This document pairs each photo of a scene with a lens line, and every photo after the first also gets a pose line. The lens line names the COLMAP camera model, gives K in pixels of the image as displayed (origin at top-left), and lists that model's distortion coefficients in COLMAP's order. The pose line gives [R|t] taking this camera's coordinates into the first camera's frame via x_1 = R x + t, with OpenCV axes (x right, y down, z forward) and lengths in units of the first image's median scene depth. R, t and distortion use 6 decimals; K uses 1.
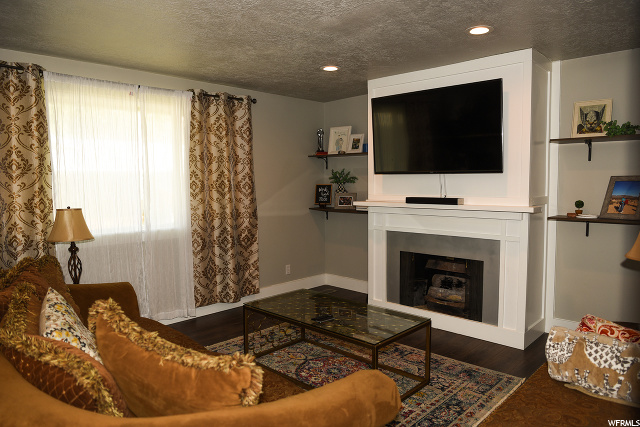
lens RADIAL K [[438.1, 0, 320.7], [0, 438.1, 213.9], [0, 0, 1]] dist [-0.043751, 0.005479]
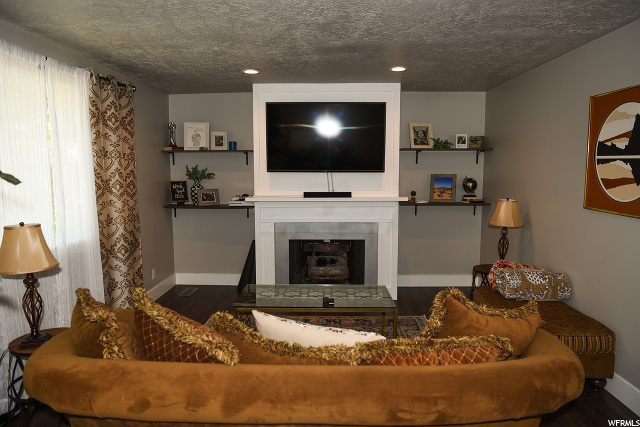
lens RADIAL K [[438.1, 0, 316.8], [0, 438.1, 212.1], [0, 0, 1]] dist [-0.043751, 0.005479]
pose [[0.735280, -0.062892, 0.674840, -0.651885], [0.047314, 0.998019, 0.041459, -0.037313], [-0.676110, 0.001445, 0.736799, 0.139321]]
